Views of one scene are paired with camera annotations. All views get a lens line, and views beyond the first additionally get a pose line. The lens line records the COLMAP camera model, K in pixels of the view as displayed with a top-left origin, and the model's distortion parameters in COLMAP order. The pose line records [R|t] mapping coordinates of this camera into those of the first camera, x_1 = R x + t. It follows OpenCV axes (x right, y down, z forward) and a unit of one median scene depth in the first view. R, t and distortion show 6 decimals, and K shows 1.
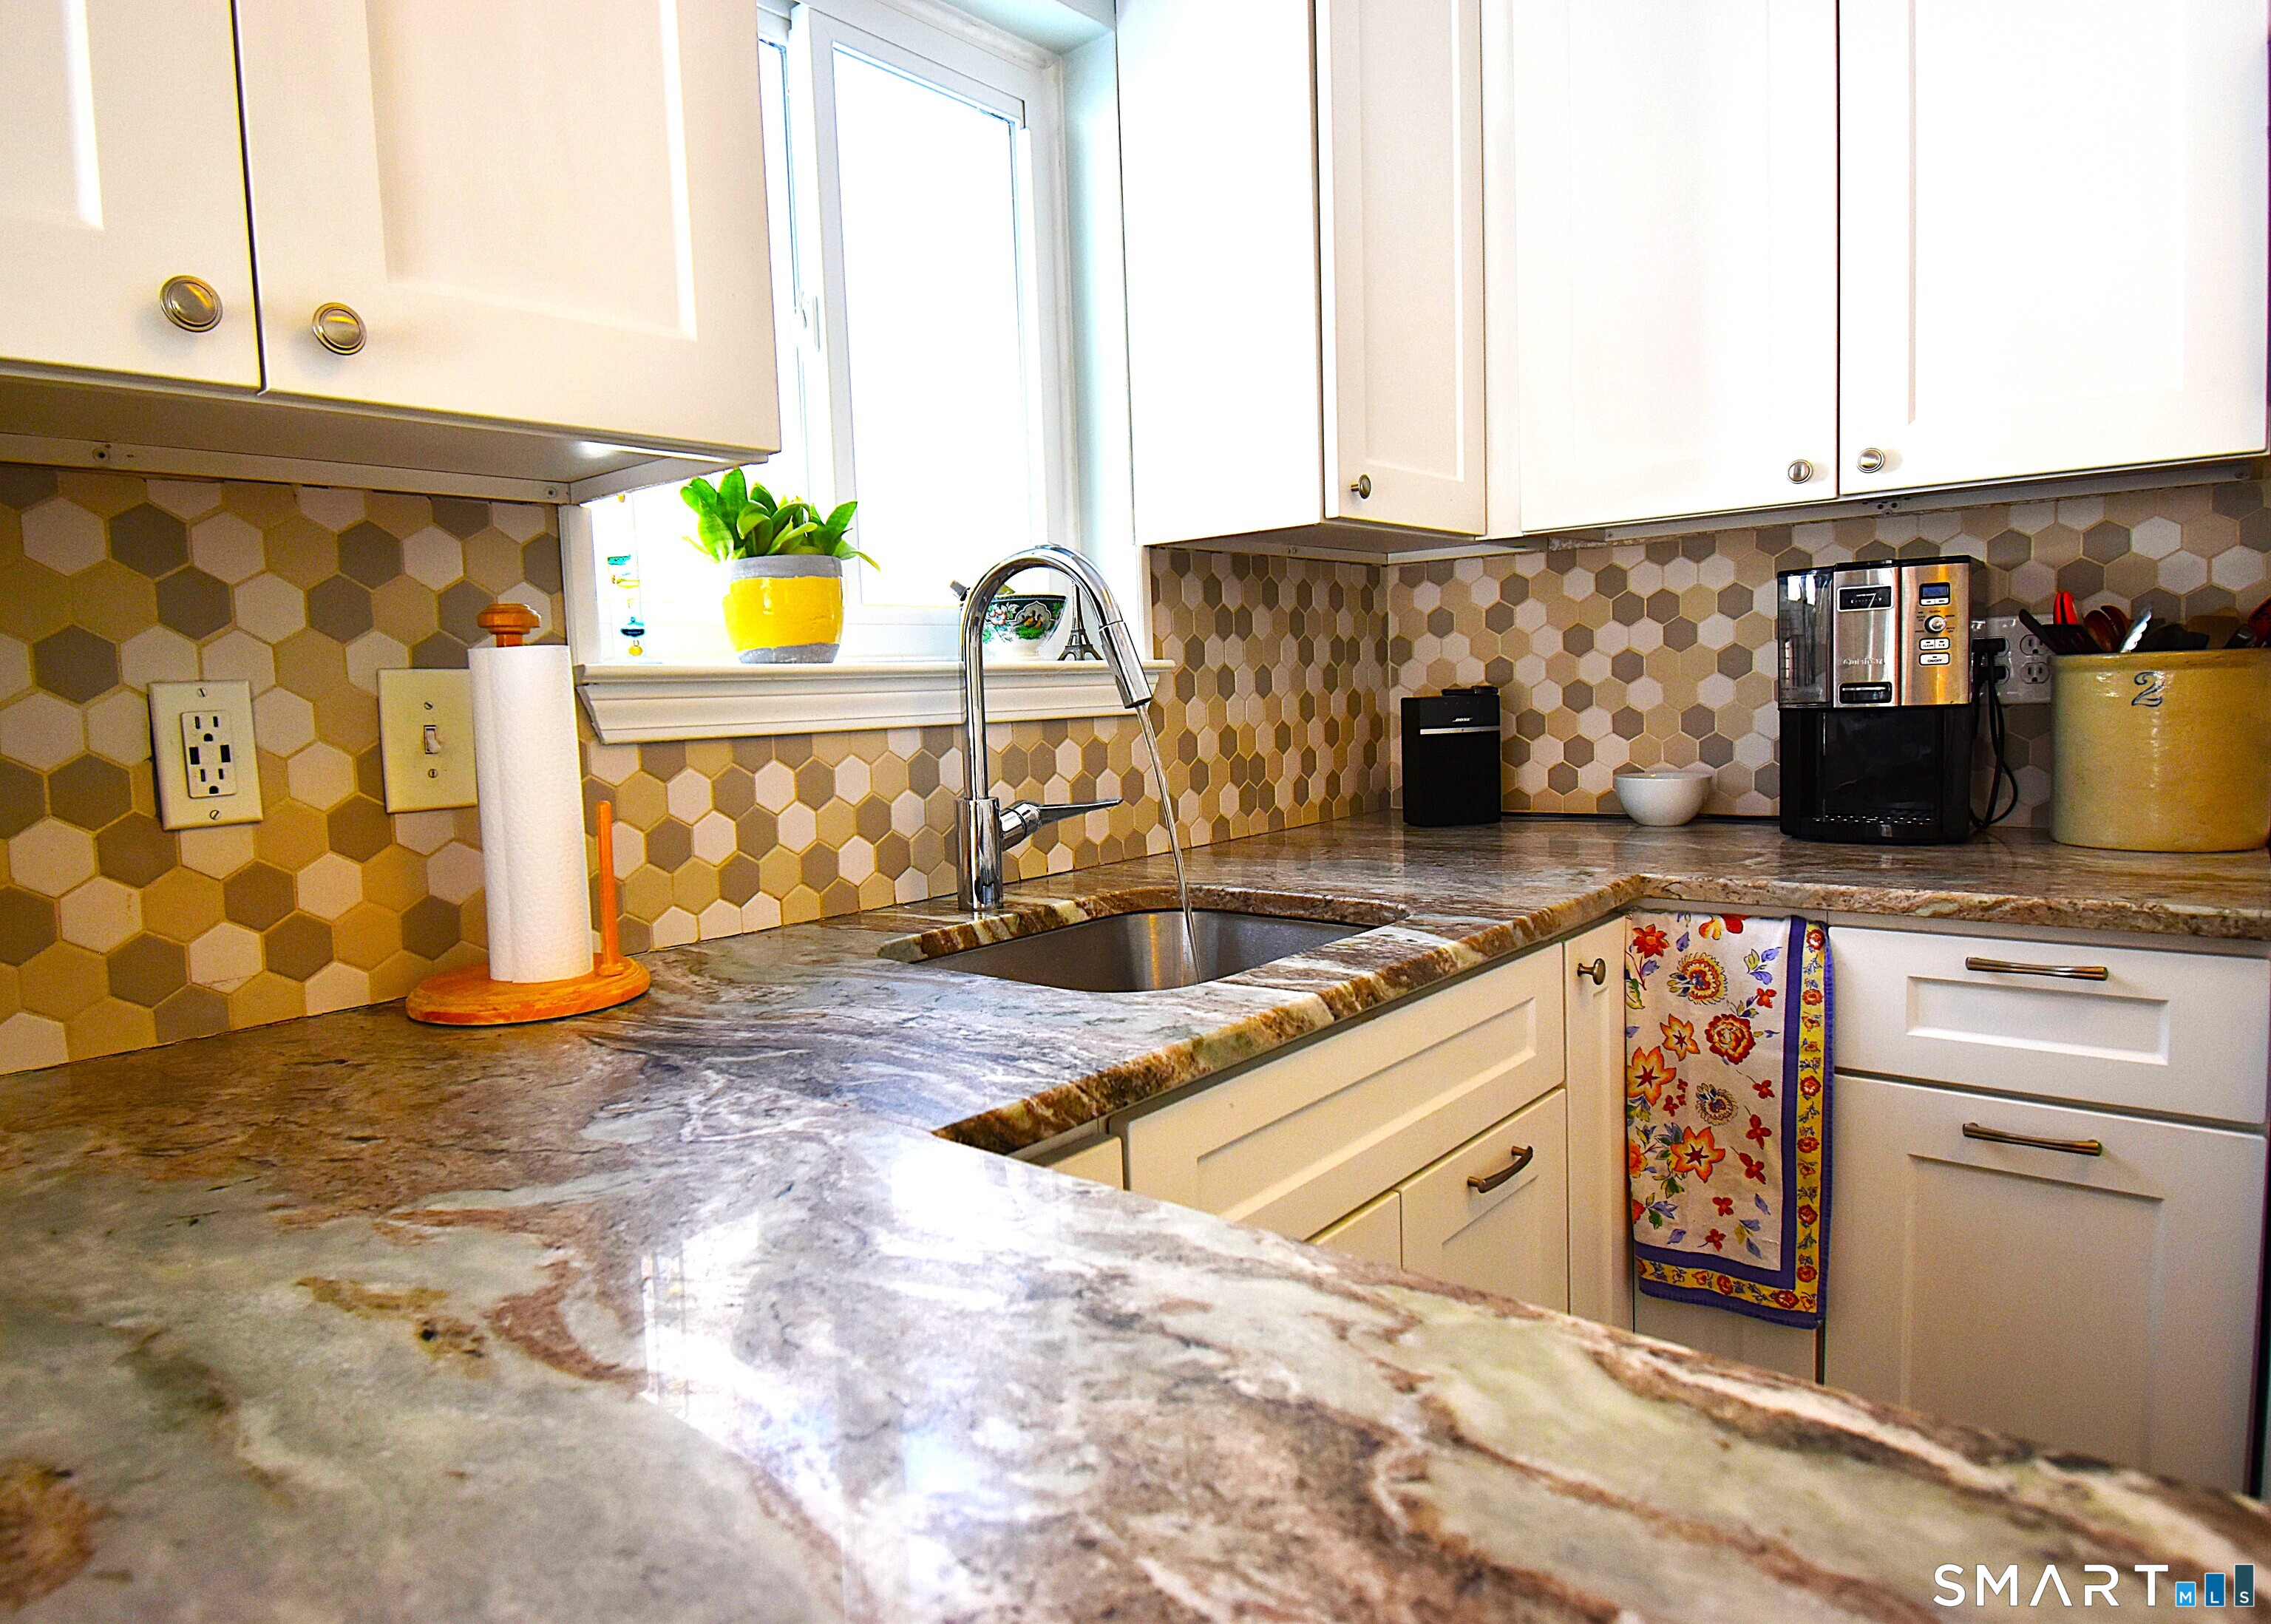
lens RADIAL K [[1508.7, 0, 1135.5], [0, 1508.7, 812.0], [0, 0, 1]] dist [-0.004292, -0.000847]
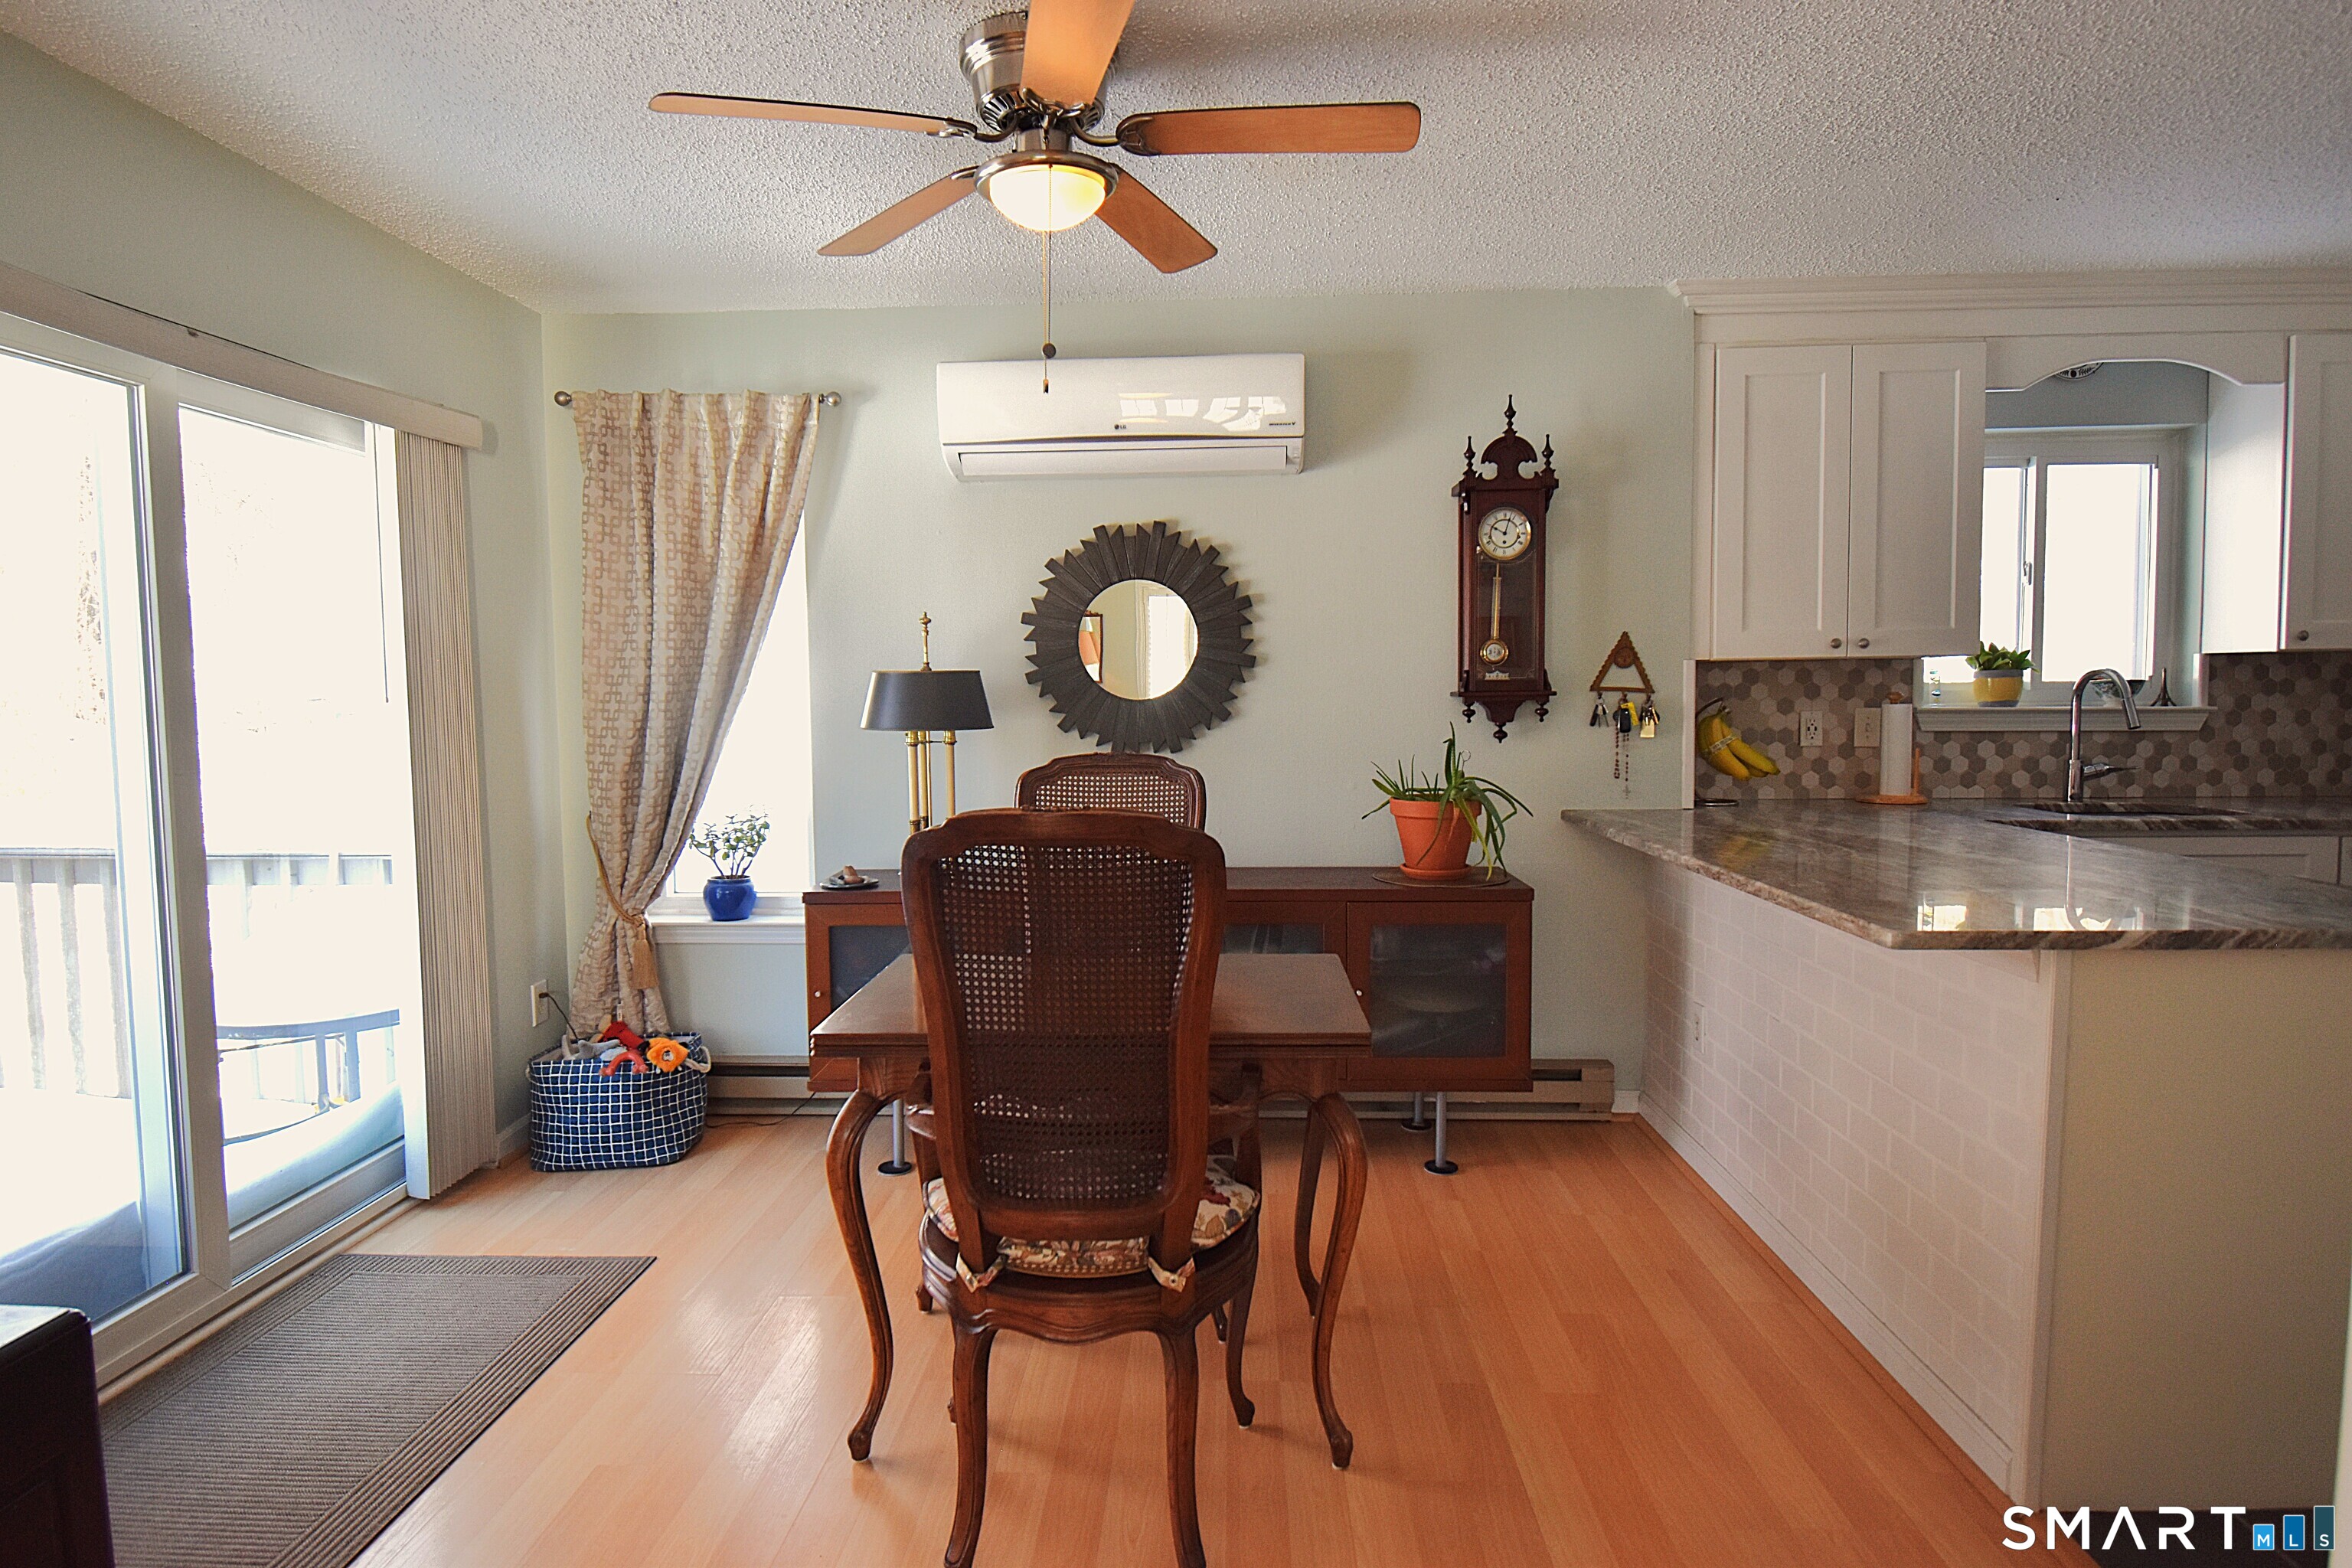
lens RADIAL K [[1209.7, 0, 1184.1], [0, 1209.7, 757.5], [0, 0, 1]] dist [0.000372, -0.018844]
pose [[0.609739, 0.077247, -0.788829, 0.560545], [-0.082908, 0.995996, 0.033449, 0.042499], [0.788254, 0.045005, 0.613701, -1.410435]]
